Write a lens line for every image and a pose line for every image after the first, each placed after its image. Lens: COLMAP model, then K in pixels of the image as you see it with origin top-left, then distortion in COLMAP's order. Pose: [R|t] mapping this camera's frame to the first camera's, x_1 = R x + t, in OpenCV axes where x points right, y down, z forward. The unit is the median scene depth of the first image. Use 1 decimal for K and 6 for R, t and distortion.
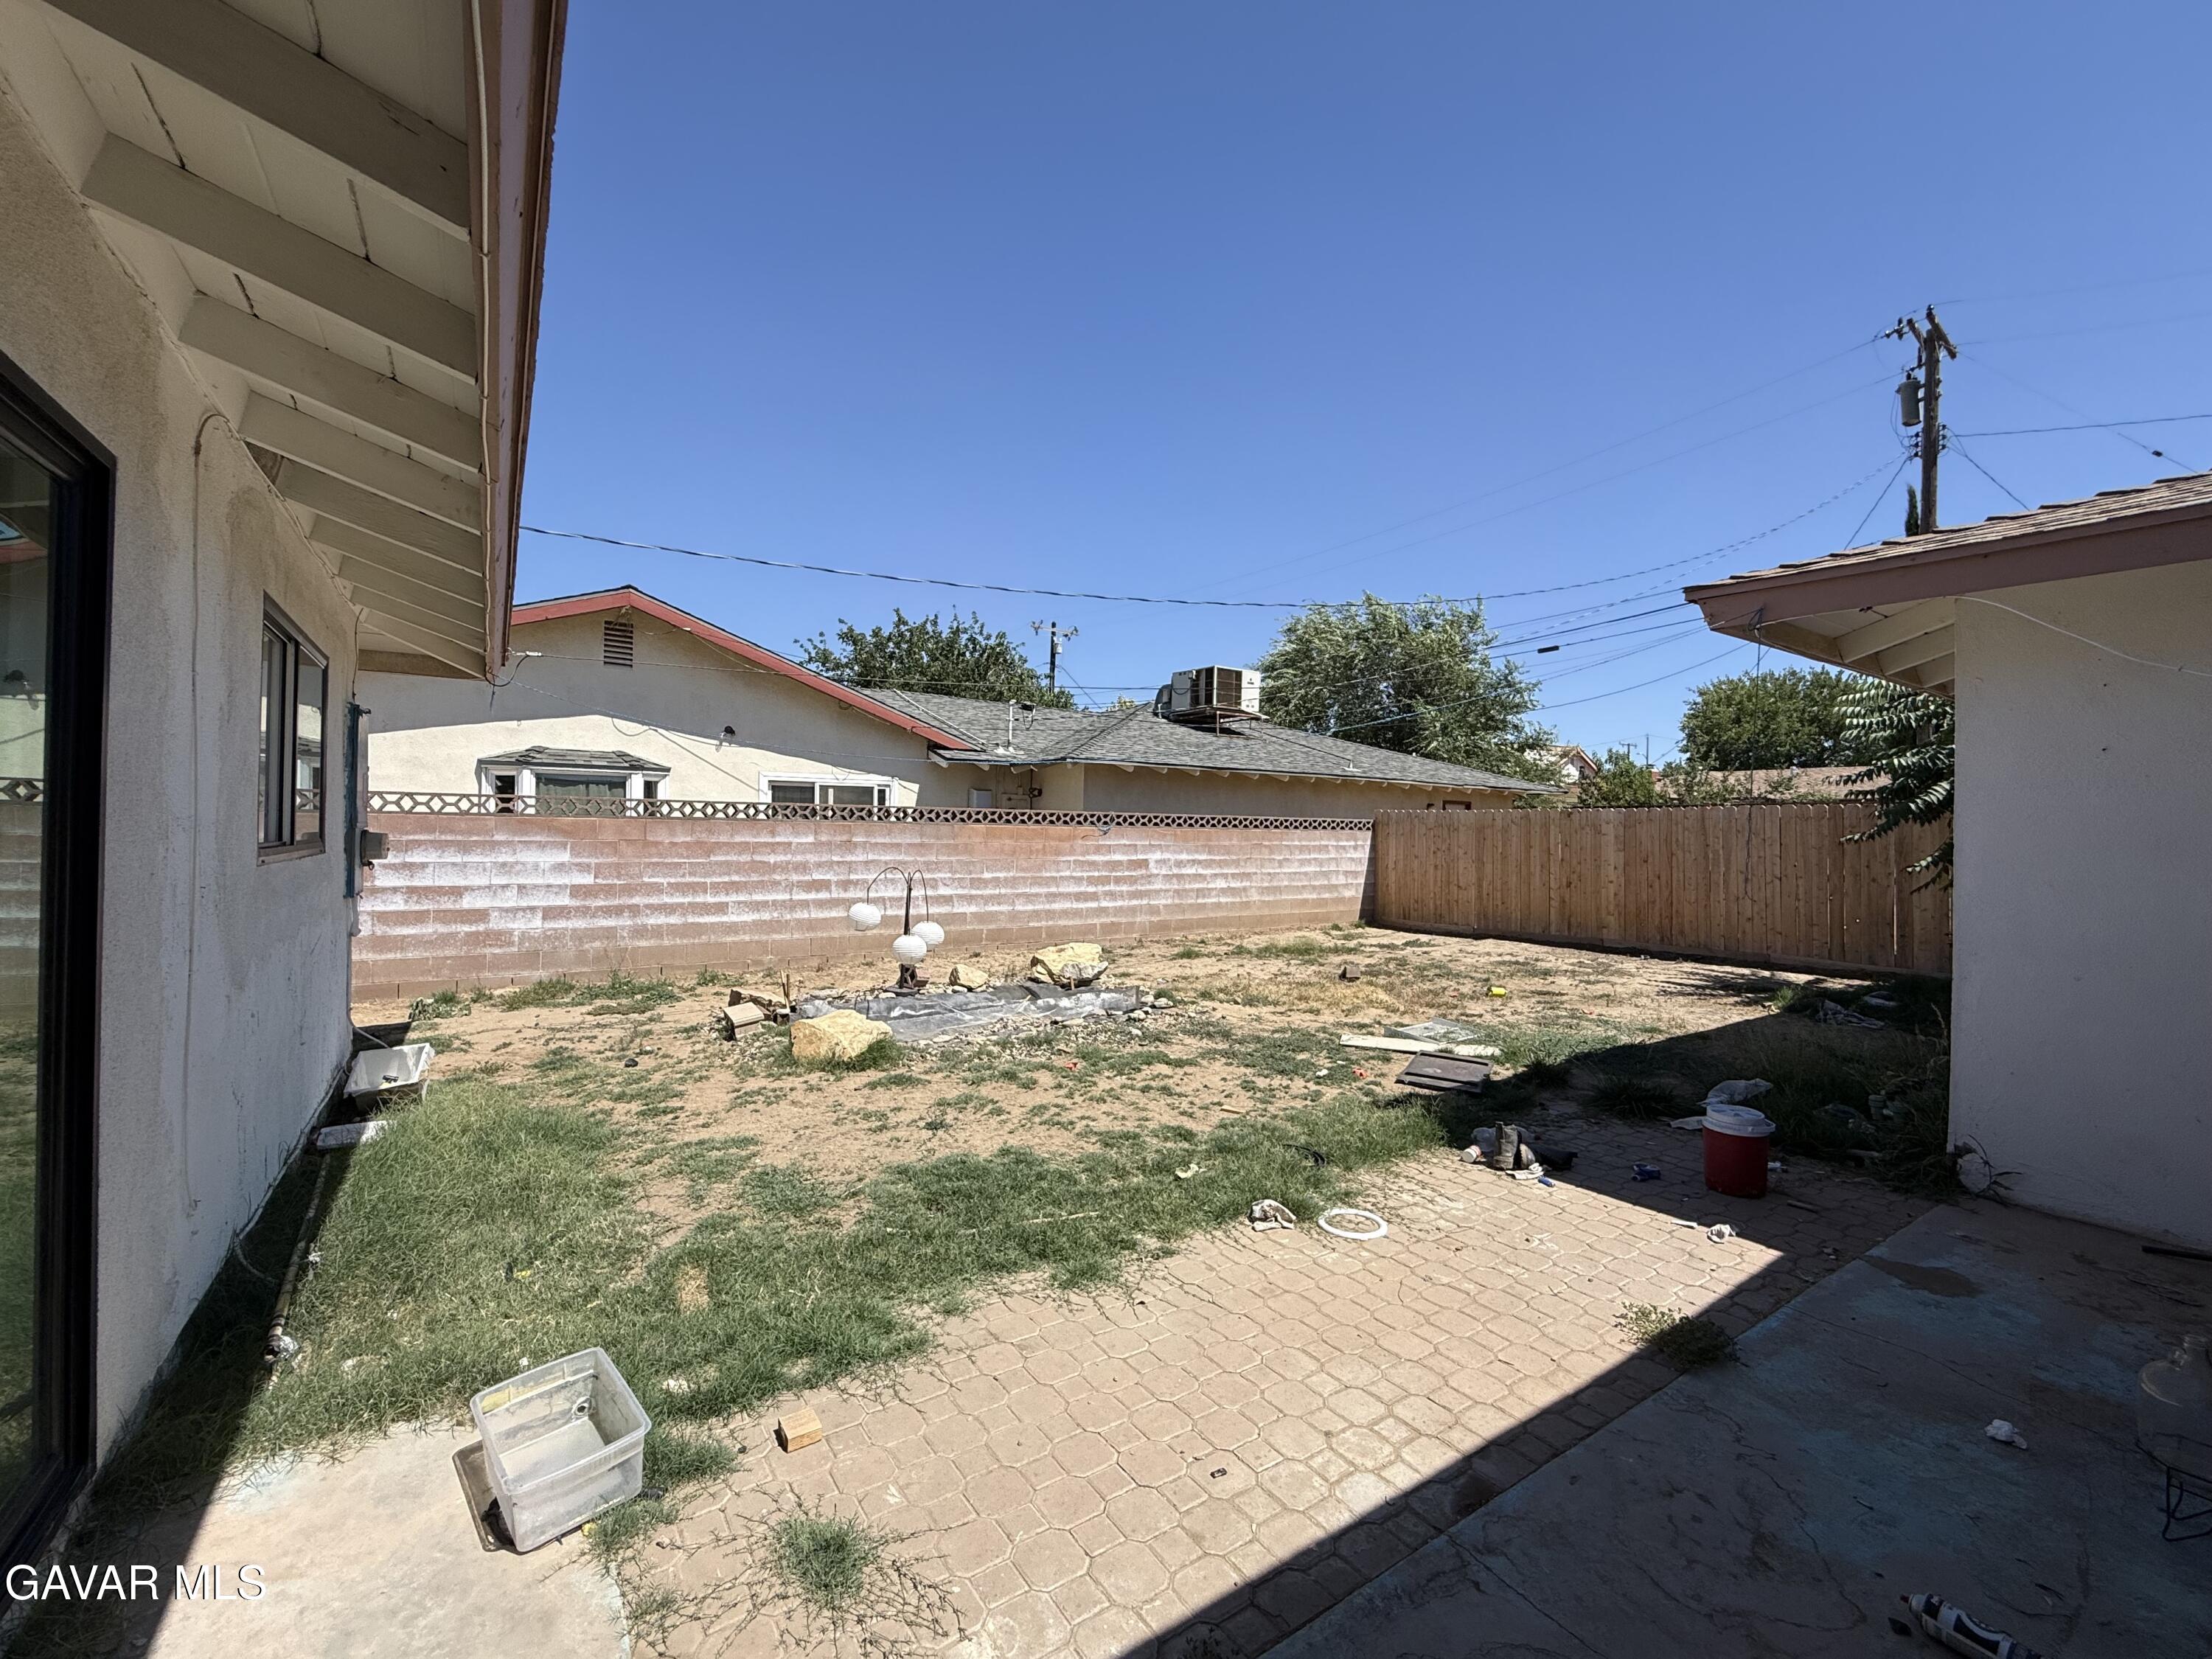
lens RADIAL K [[911.0, 0, 1116.8], [0, 911.0, 830.1], [0, 0, 1]] dist [0.002543, -0.001237]
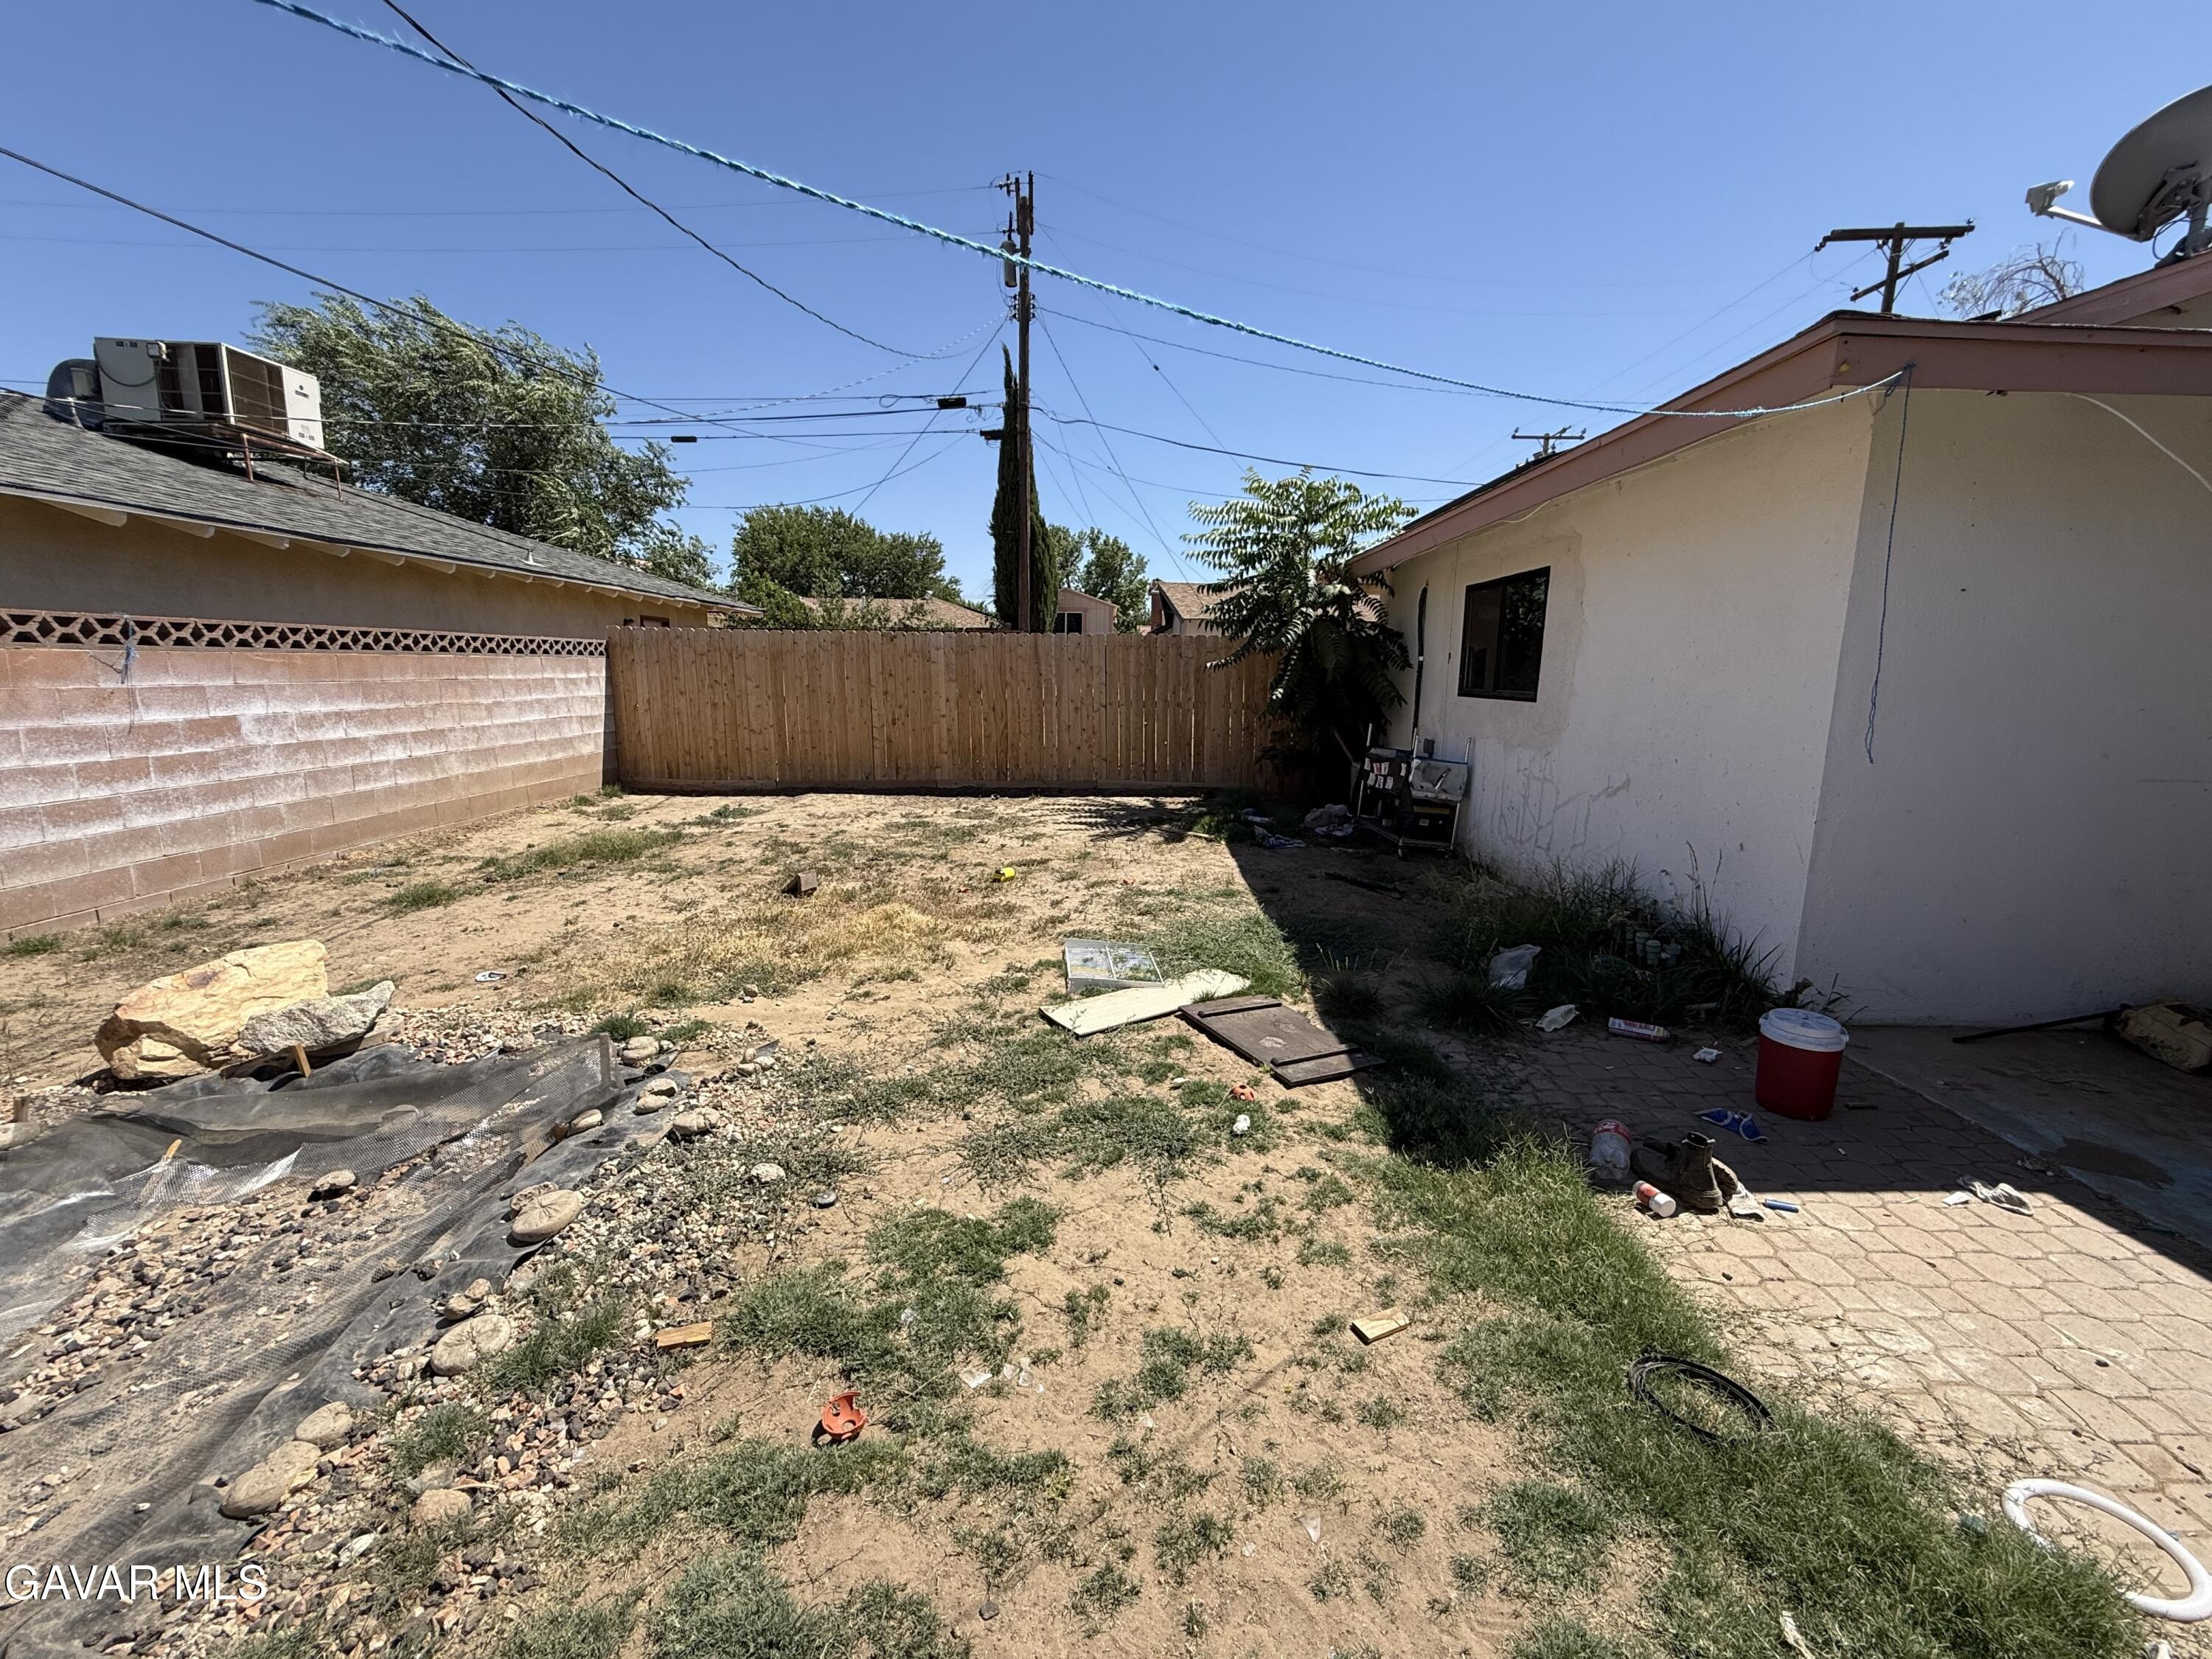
lens RADIAL K [[911.0, 0, 1105.1], [0, 911.0, 830.1], [0, 0, 1]] dist [0.002543, -0.001237]
pose [[0.574146, -0.151130, 0.804684, -0.094130], [-0.005912, 0.982026, 0.188655, -0.002845], [-0.818732, -0.113072, 0.562933, 0.318224]]
